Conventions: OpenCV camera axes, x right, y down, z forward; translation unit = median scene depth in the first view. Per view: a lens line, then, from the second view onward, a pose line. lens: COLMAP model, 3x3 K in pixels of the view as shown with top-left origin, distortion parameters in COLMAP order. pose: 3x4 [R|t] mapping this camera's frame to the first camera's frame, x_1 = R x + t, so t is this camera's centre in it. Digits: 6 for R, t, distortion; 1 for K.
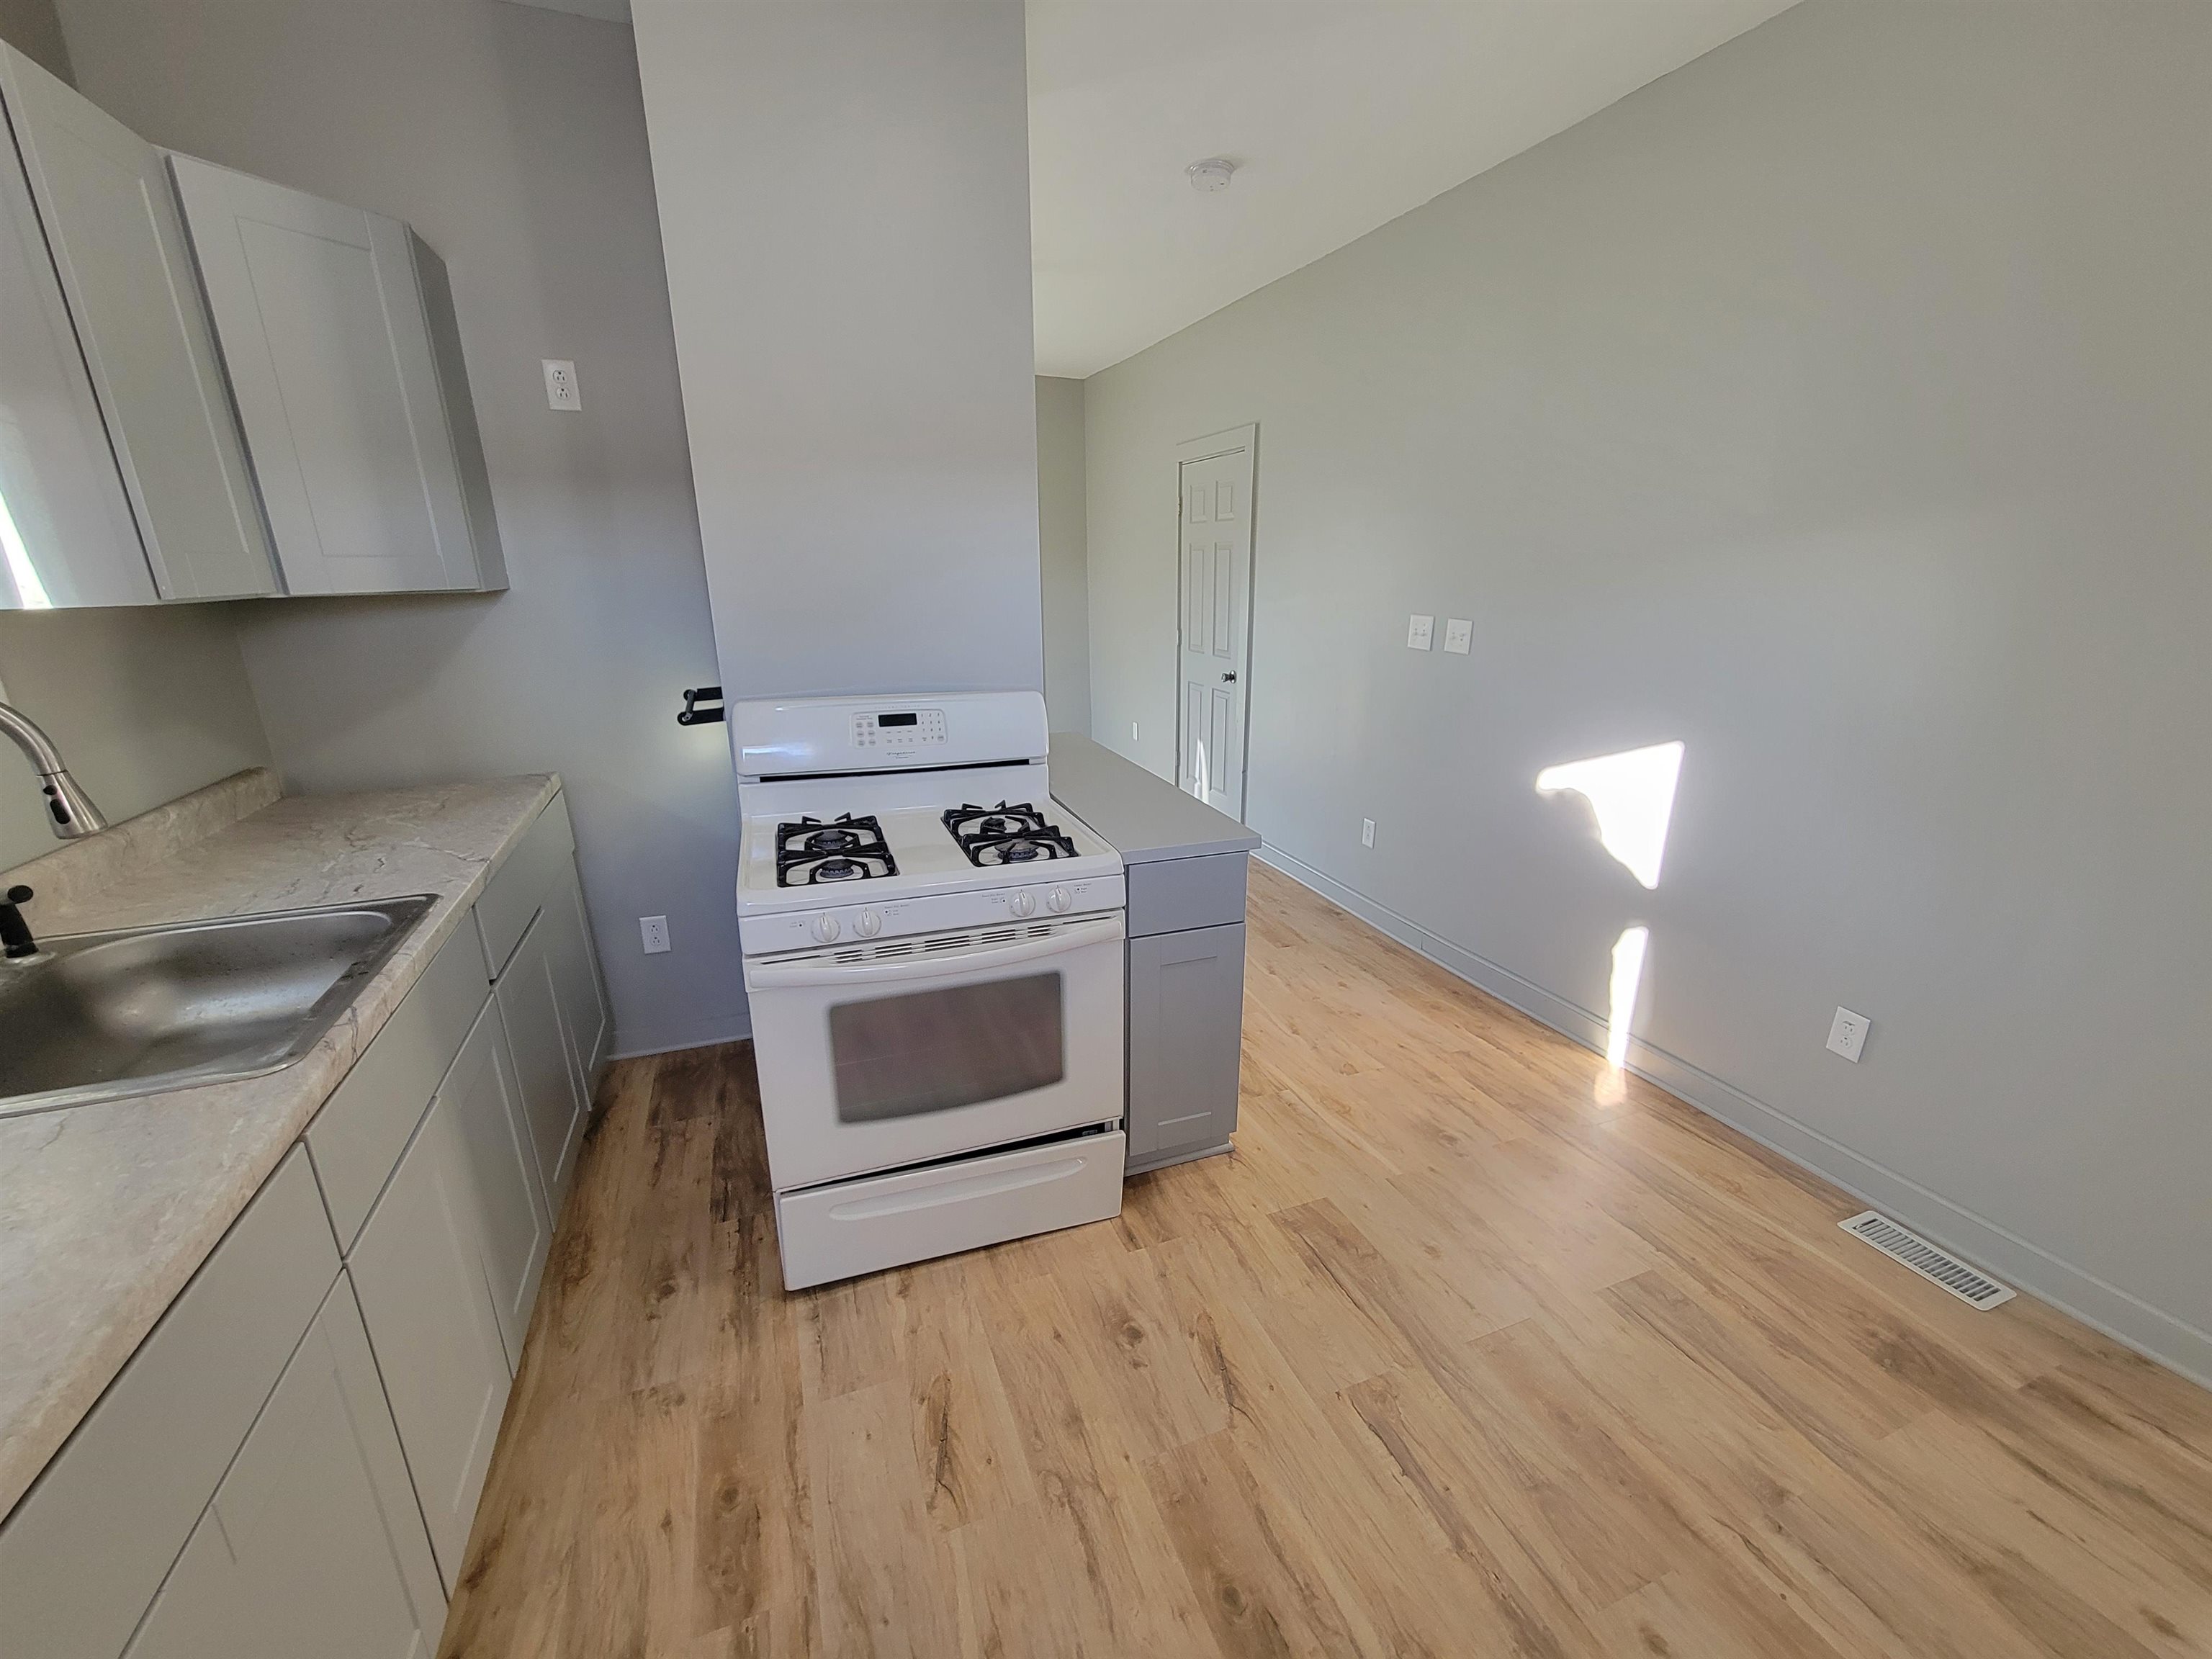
lens RADIAL K [[902.3, 0, 1122.6], [0, 902.3, 848.2], [0, 0, 1]] dist [-0.002545, 0.000443]
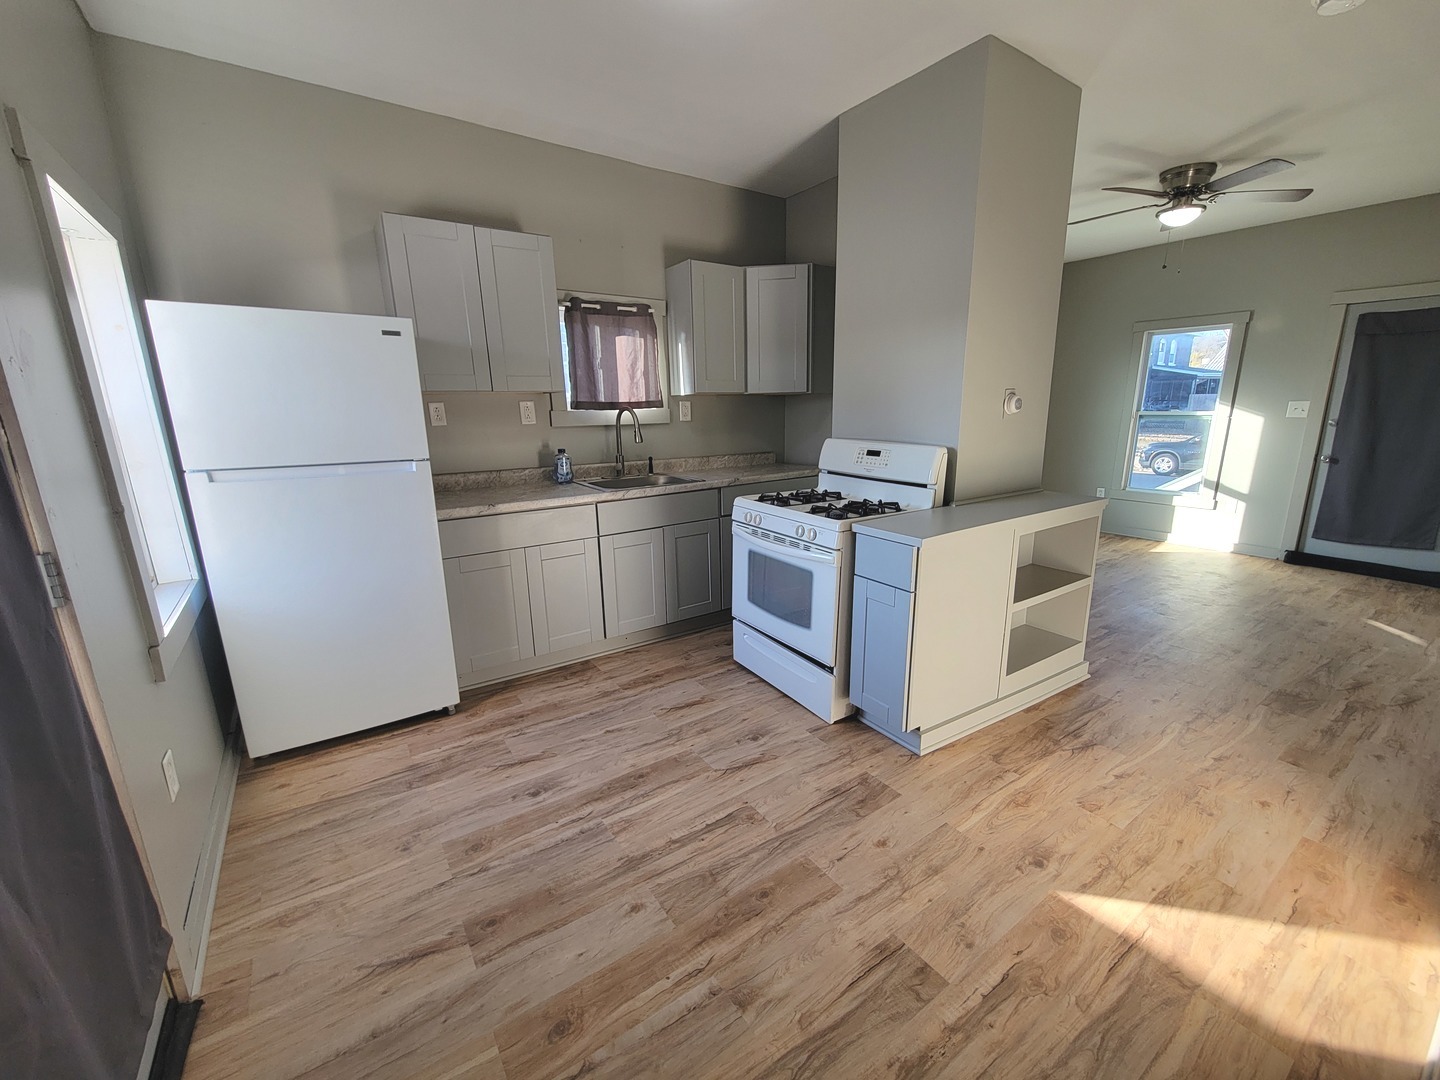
lens RADIAL K [[587.4, 0, 730.8], [0, 587.4, 552.2], [0, 0, 1]] dist [-0.002545, 0.000443]
pose [[0.226213, 0.237655, -0.944642, 1.250482], [-0.281037, 0.944464, 0.170310, -0.086593], [0.932655, 0.226953, 0.280440, 0.501678]]
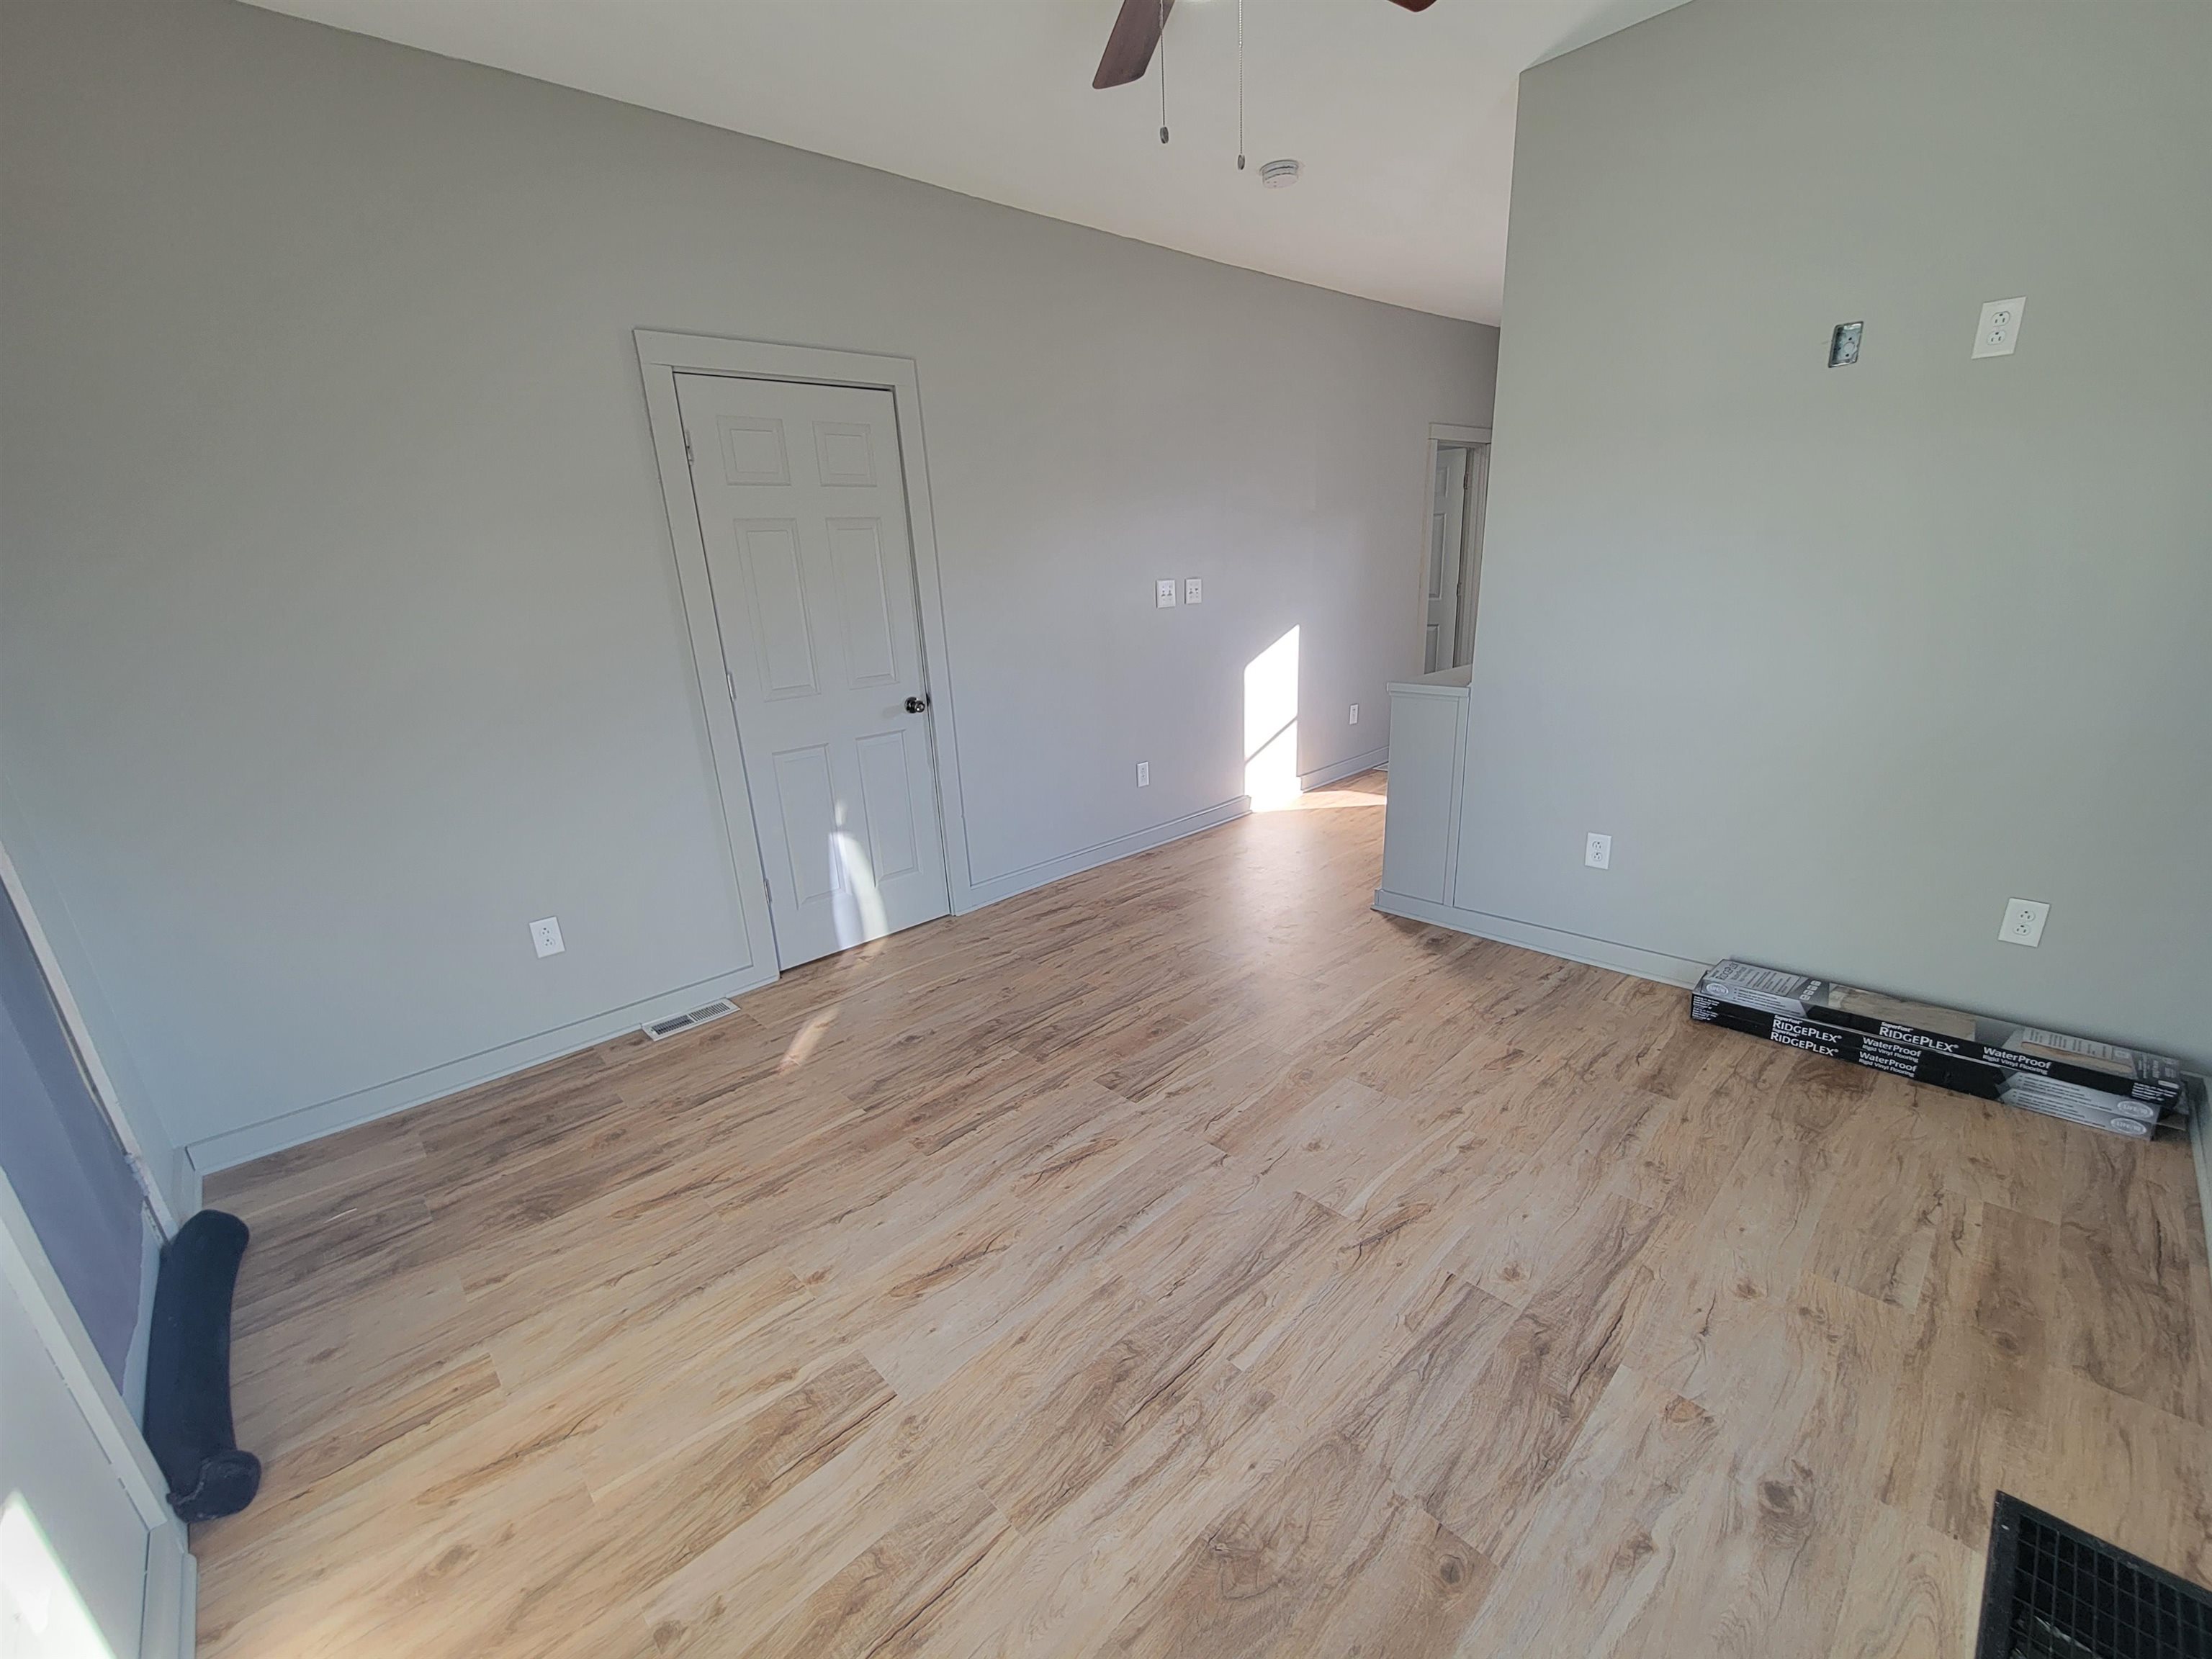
lens RADIAL K [[904.1, 0, 1122.6], [0, 904.1, 848.2], [0, 0, 1]] dist [-0.002112, 0.000775]
pose [[-0.376873, -0.266476, 0.887106, -1.767738], [0.326917, 0.857823, 0.396565, -0.925284], [-0.866656, 0.439465, -0.236175, 3.069194]]
